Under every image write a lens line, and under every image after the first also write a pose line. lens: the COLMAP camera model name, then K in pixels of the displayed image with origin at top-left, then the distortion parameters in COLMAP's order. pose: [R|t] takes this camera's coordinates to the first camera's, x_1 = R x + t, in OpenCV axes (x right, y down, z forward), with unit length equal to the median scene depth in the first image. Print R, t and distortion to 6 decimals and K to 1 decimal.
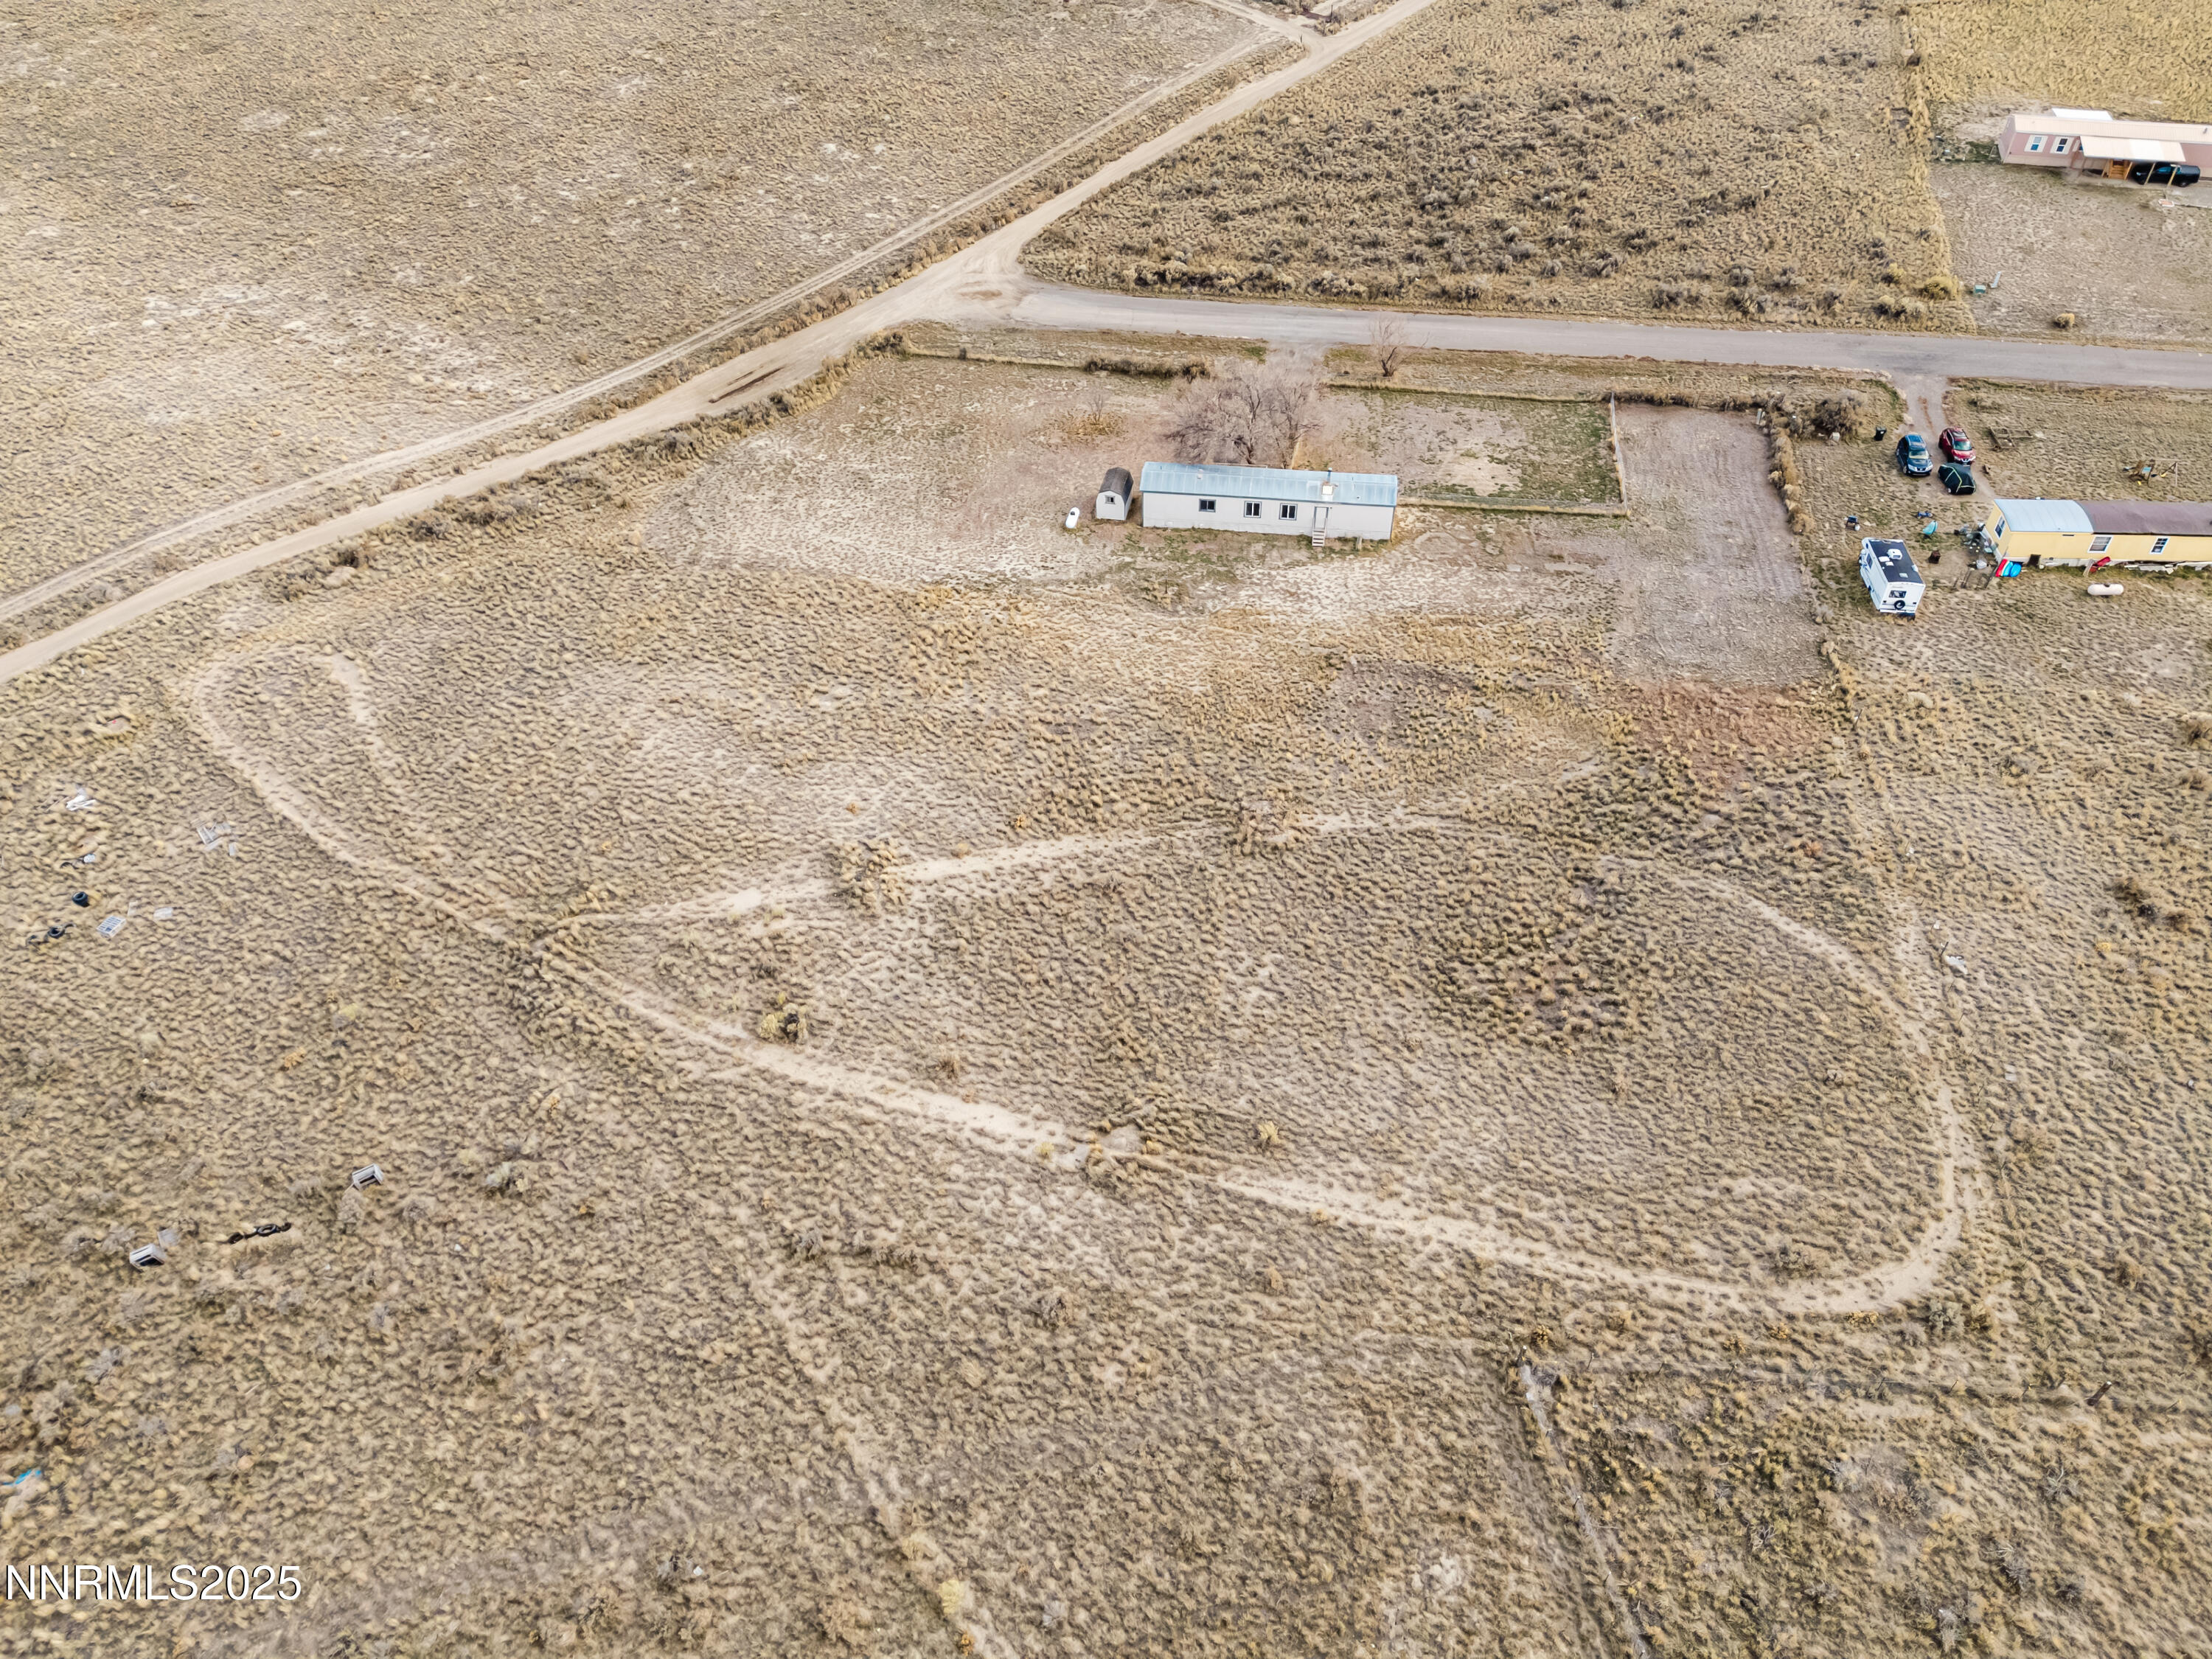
lens RADIAL K [[1611.9, 0, 1113.5], [0, 1611.9, 825.1], [0, 0, 1]] dist [0.082528, -0.070860]
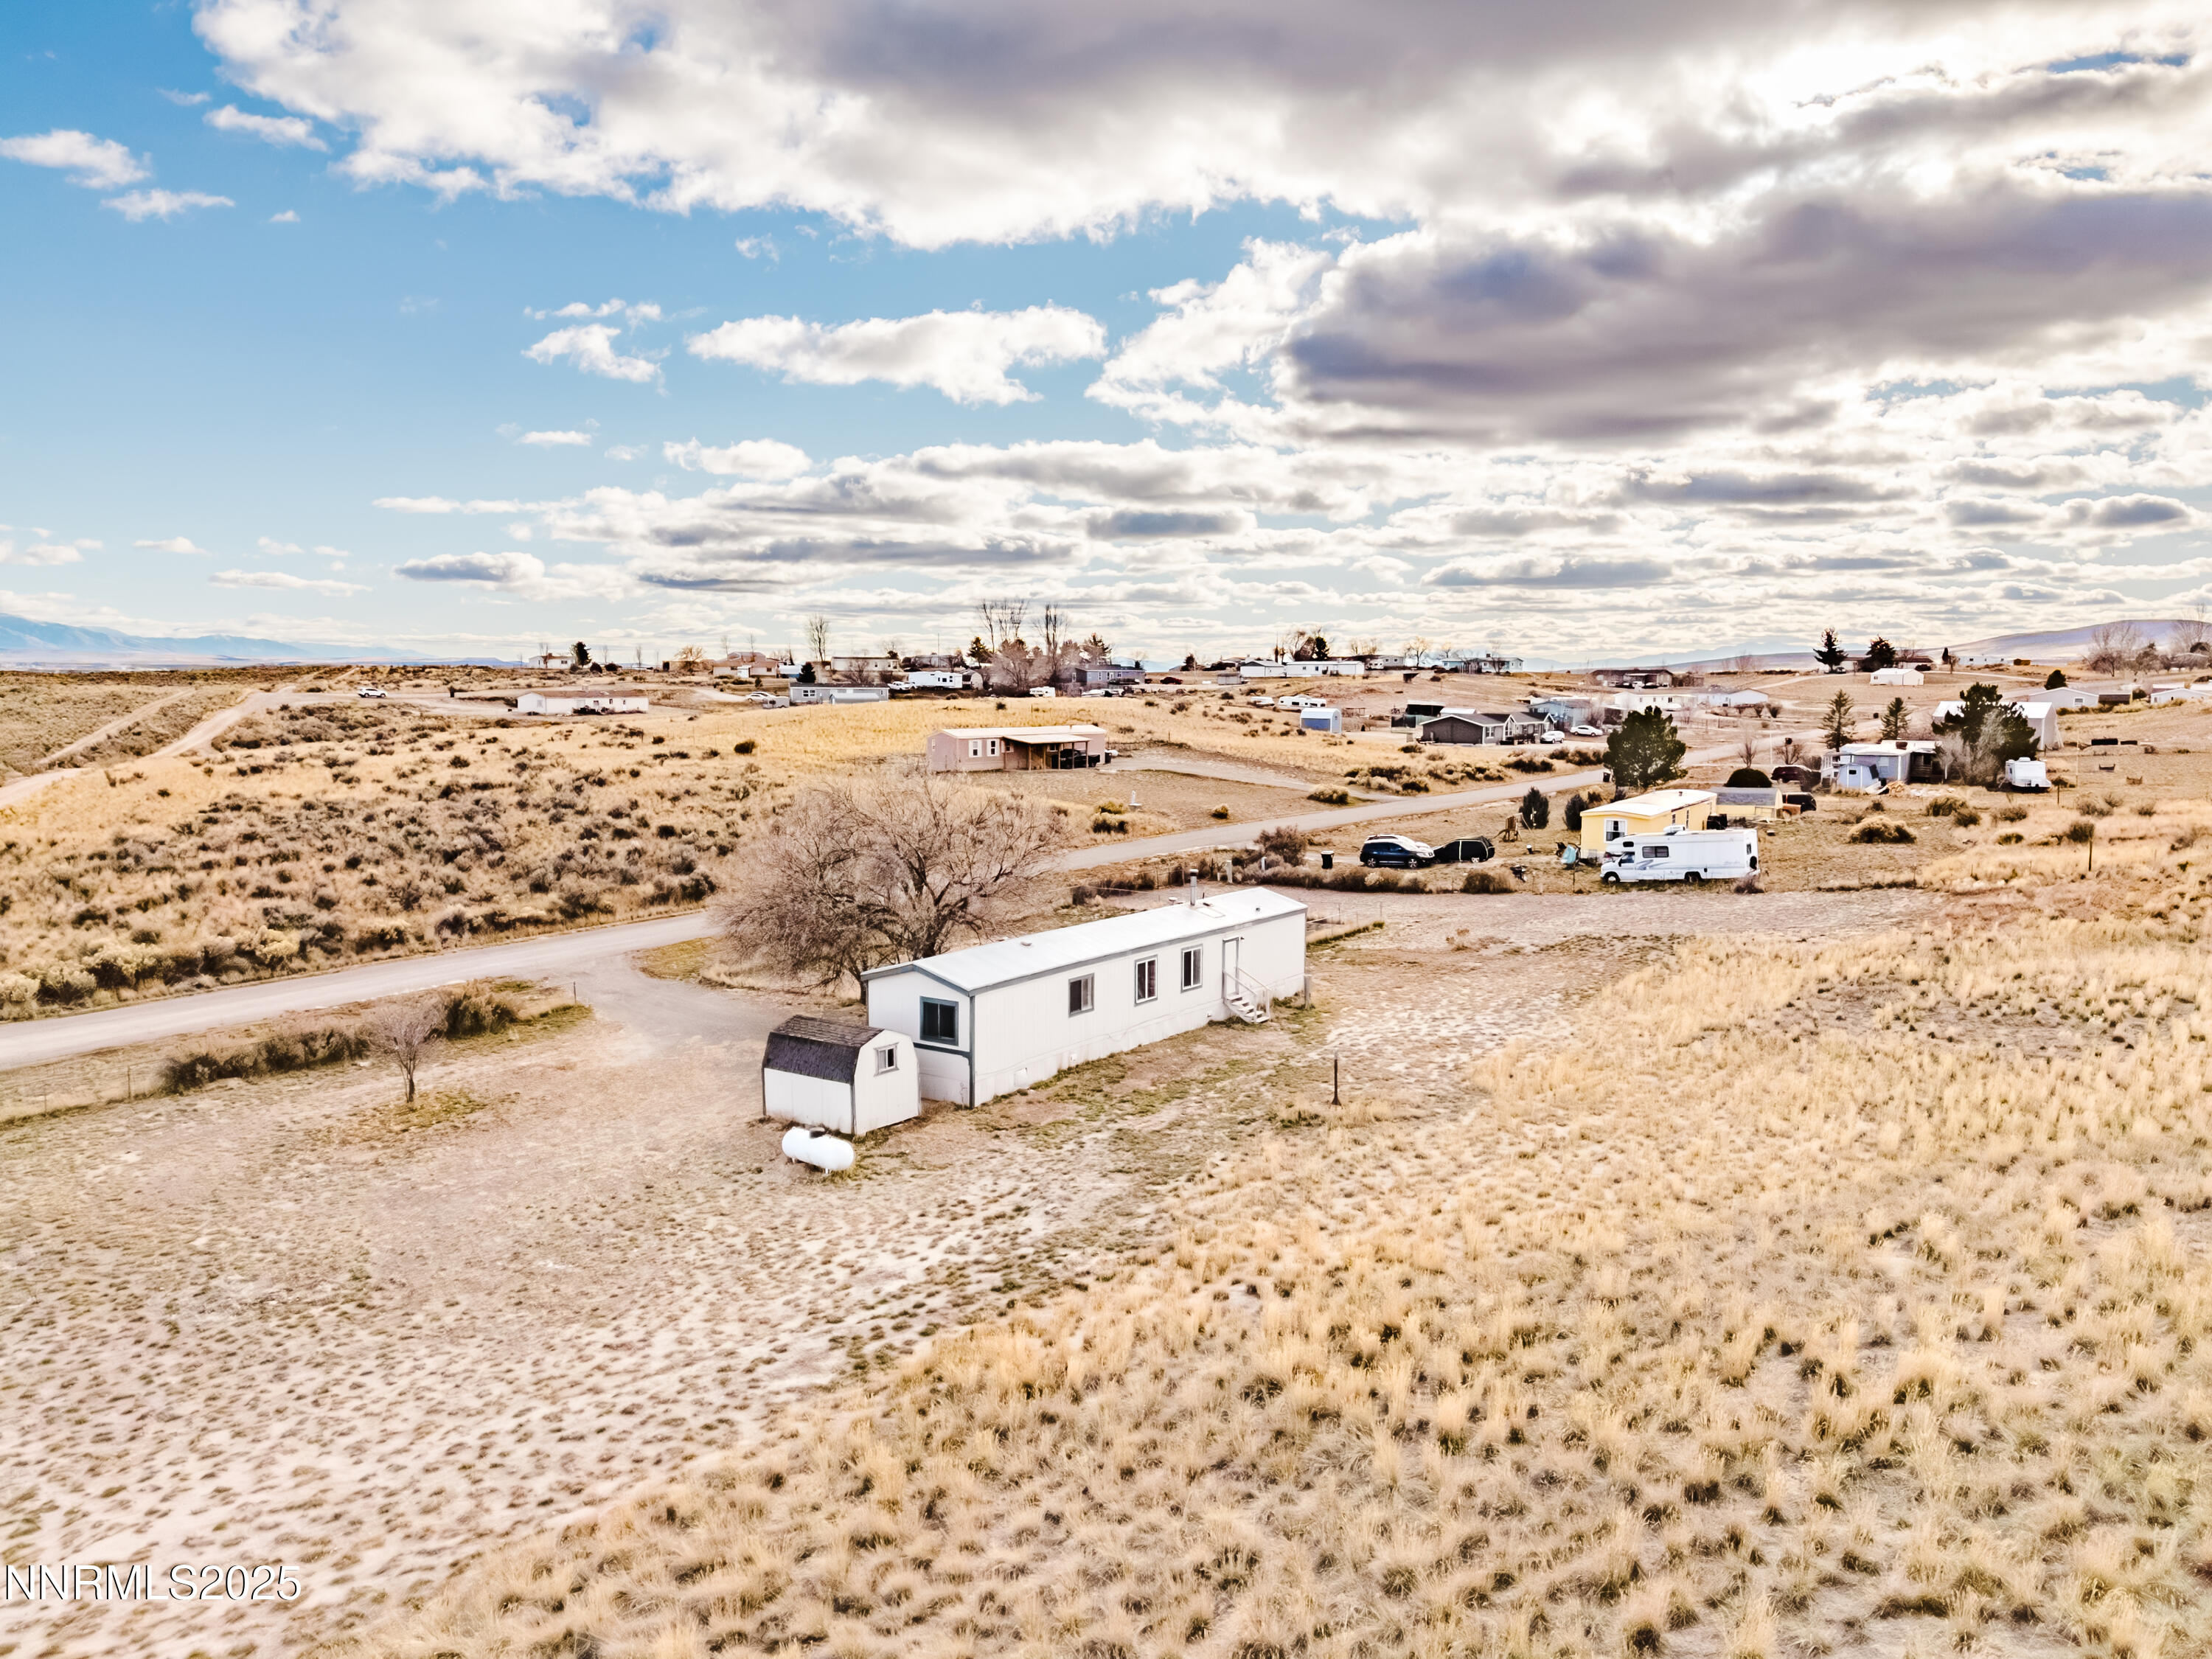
lens RADIAL K [[1611.9, 0, 1119.9], [0, 1611.9, 796.7], [0, 0, 1]] dist [0.082528, -0.070860]
pose [[0.455606, -0.053140, 0.888594, -0.281722], [0.618135, 0.737199, -0.272849, -0.122377], [-0.640572, 0.673583, 0.368720, 0.824412]]
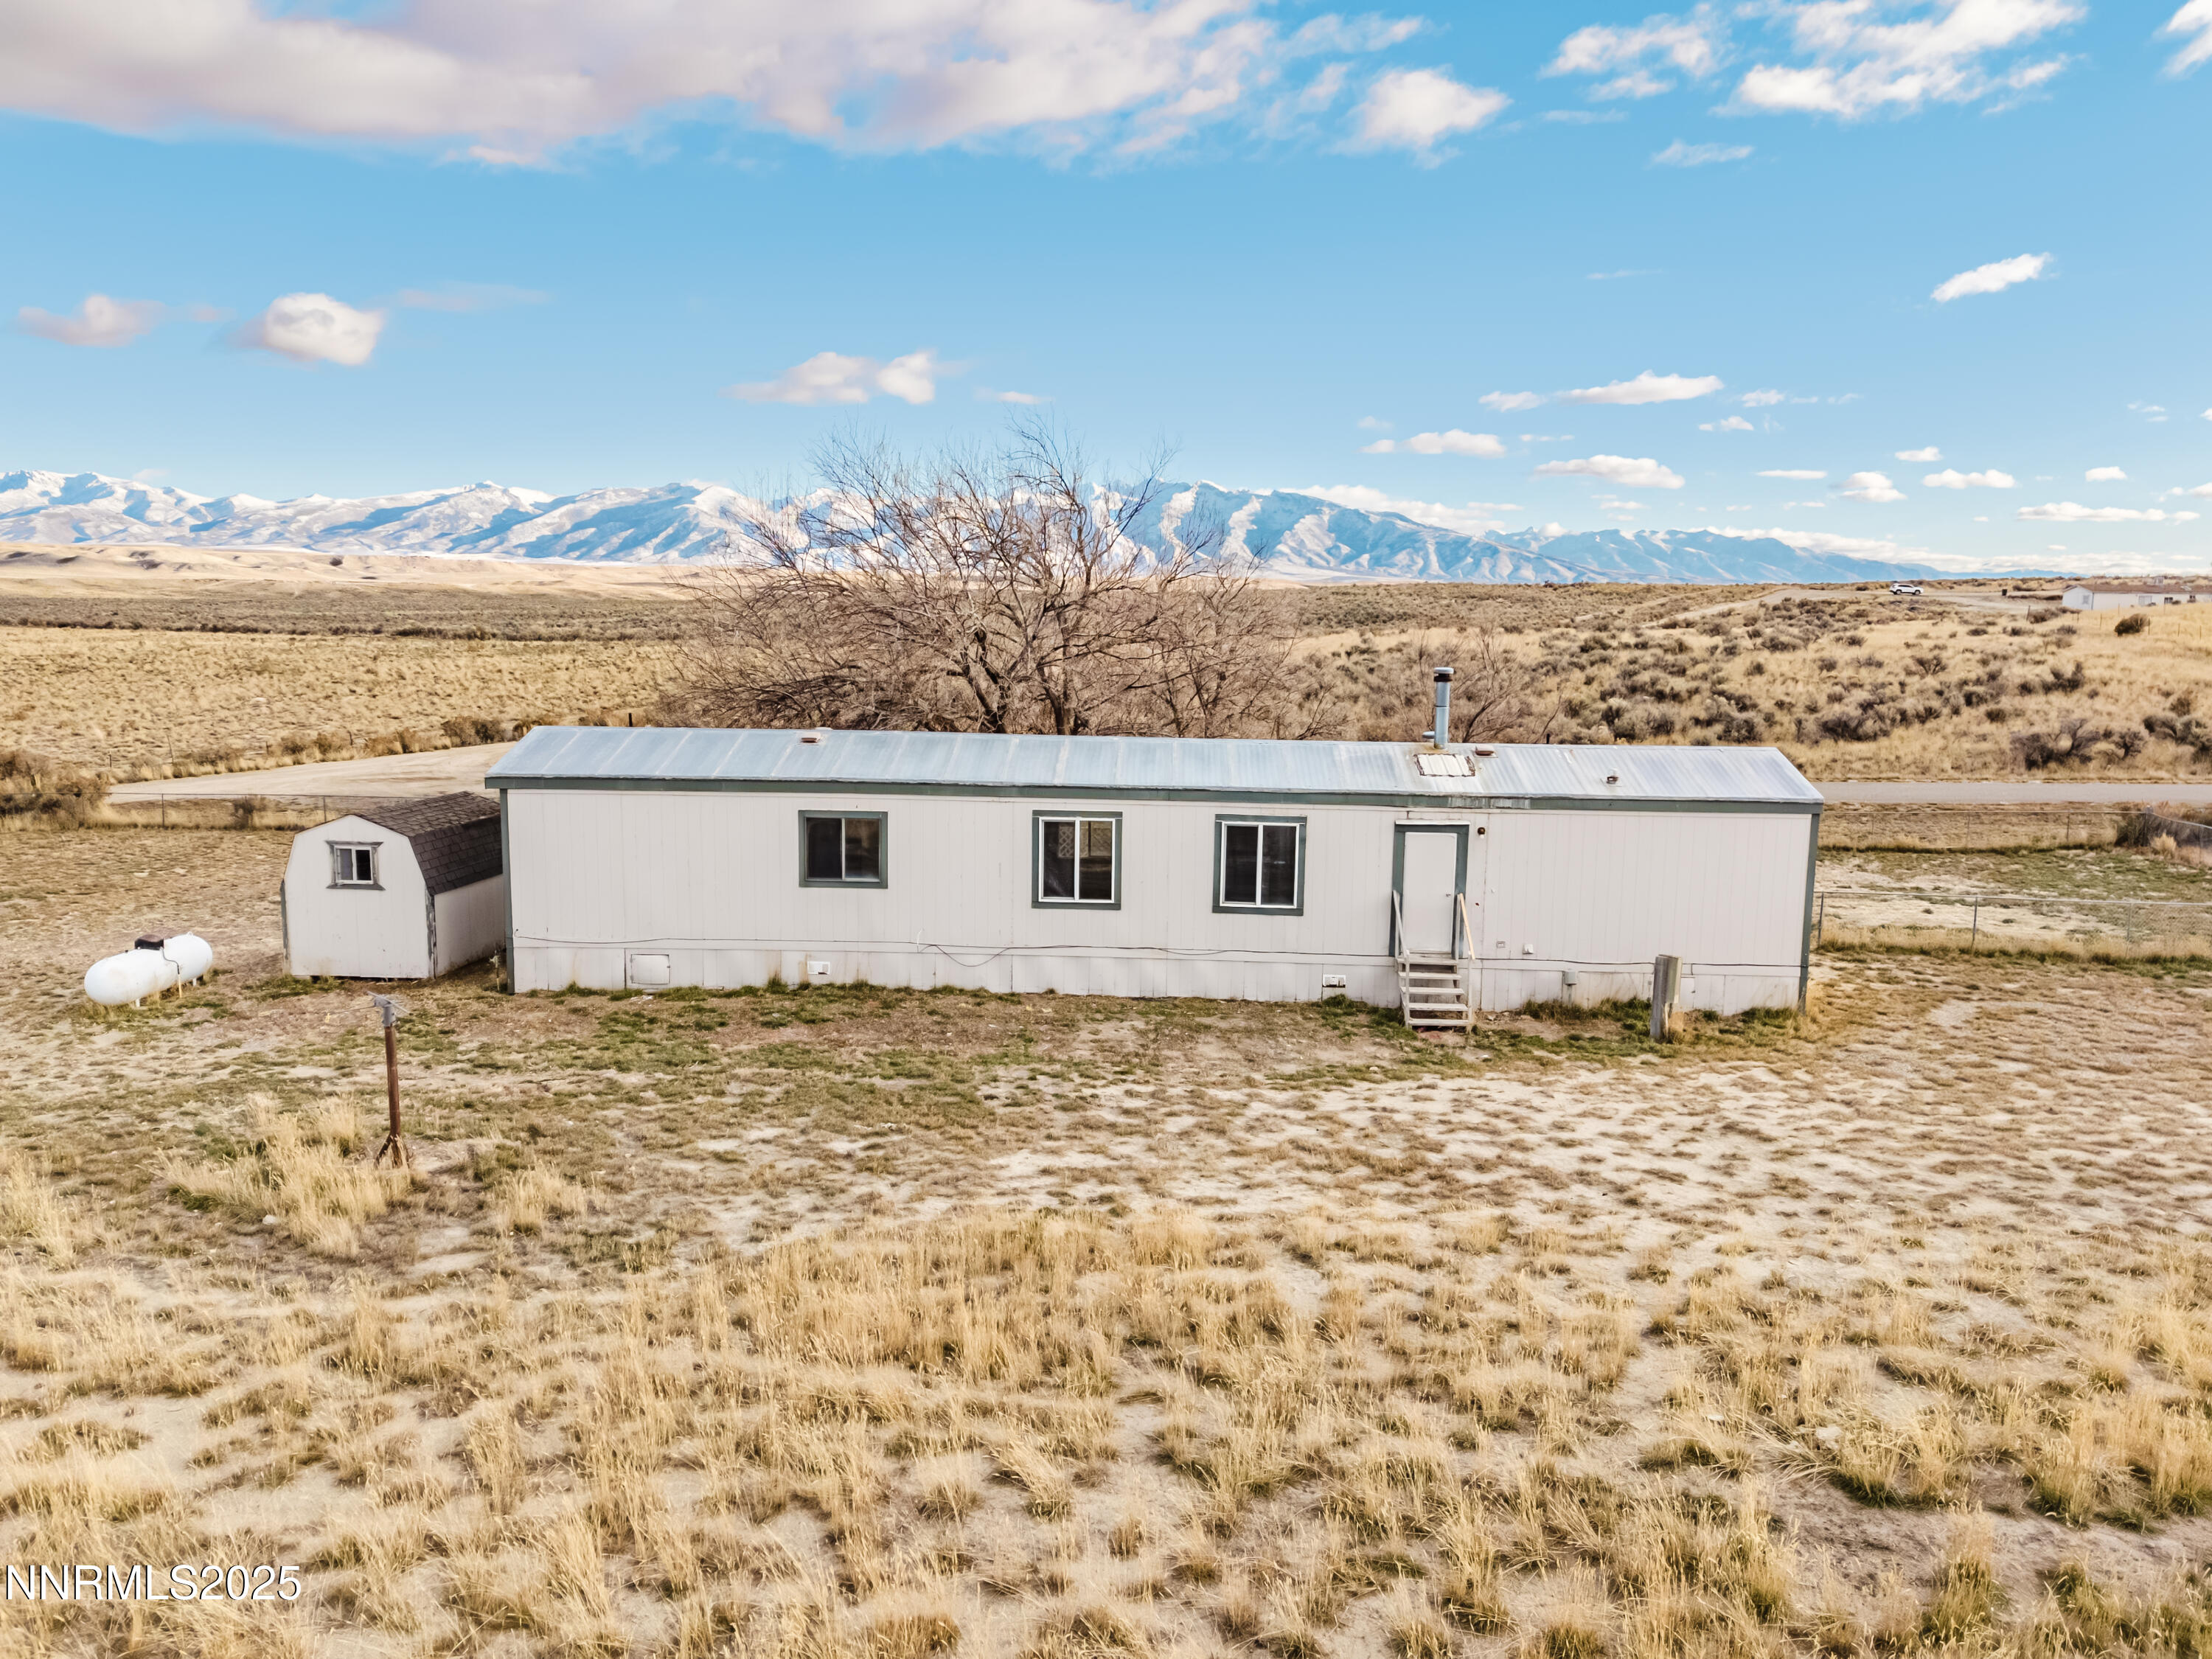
lens RADIAL K [[1611.9, 0, 1113.4], [0, 1611.9, 822.4], [0, 0, 1]] dist [0.082528, -0.070860]
pose [[0.995190, 0.013225, 0.097065, 0.071997], [0.047163, 0.803772, -0.593065, -0.084679], [-0.085861, 0.594790, 0.799282, 0.846064]]
